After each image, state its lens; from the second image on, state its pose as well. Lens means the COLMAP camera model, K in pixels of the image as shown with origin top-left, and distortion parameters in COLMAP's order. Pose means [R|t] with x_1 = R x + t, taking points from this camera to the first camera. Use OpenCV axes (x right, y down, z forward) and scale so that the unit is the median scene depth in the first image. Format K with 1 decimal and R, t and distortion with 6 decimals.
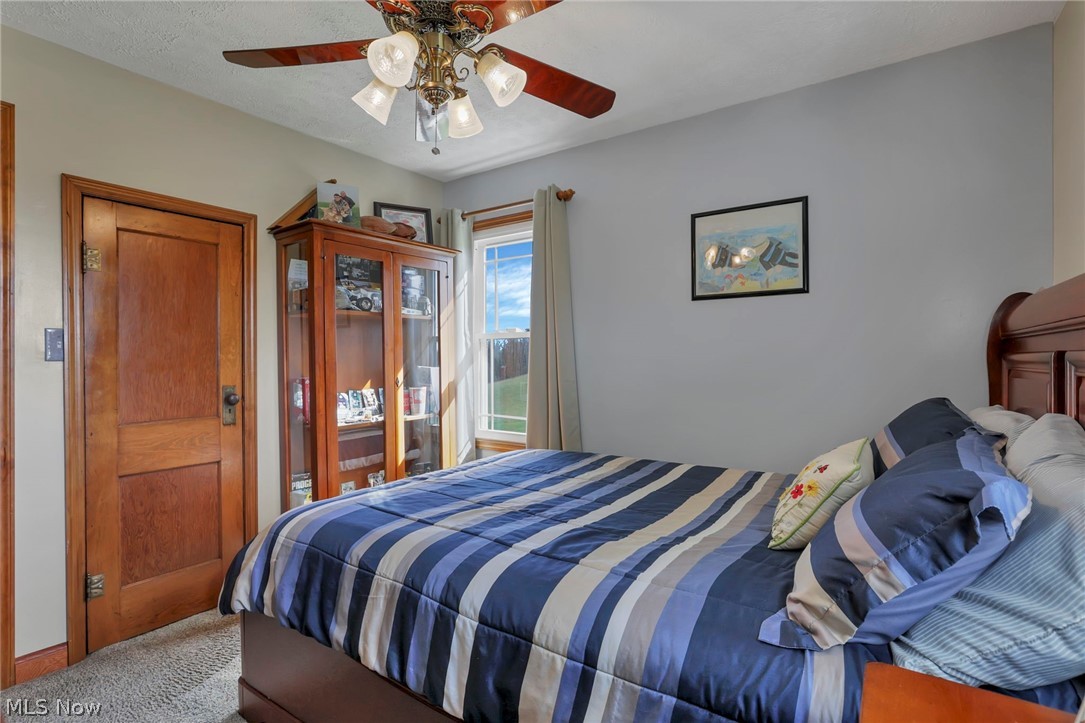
lens RADIAL K [[513.9, 0, 542.5], [0, 513.9, 361.5], [0, 0, 1]] dist [-0.049266, 0.025580]
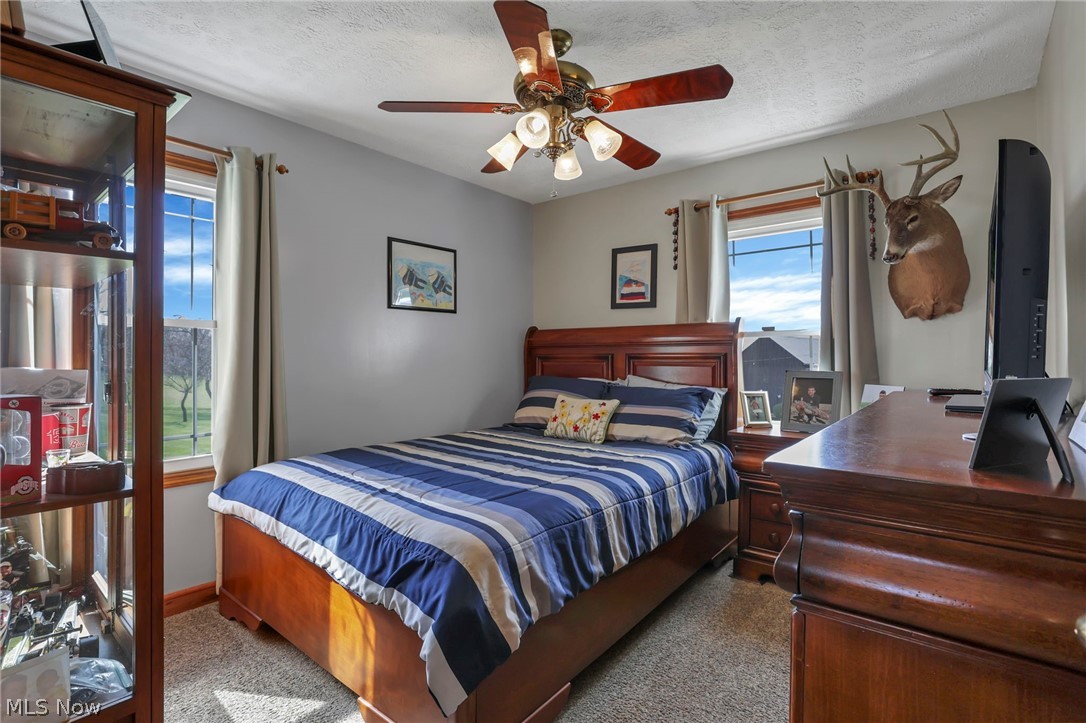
lens RADIAL K [[514.4, 0, 543.0], [0, 514.4, 361.5], [0, 0, 1]] dist [-0.049266, 0.025580]
pose [[0.096867, -0.003160, 0.995292, -0.982946], [0.006320, 0.999977, 0.002559, 0.006768], [-0.995277, 0.006042, 0.096885, 0.587498]]
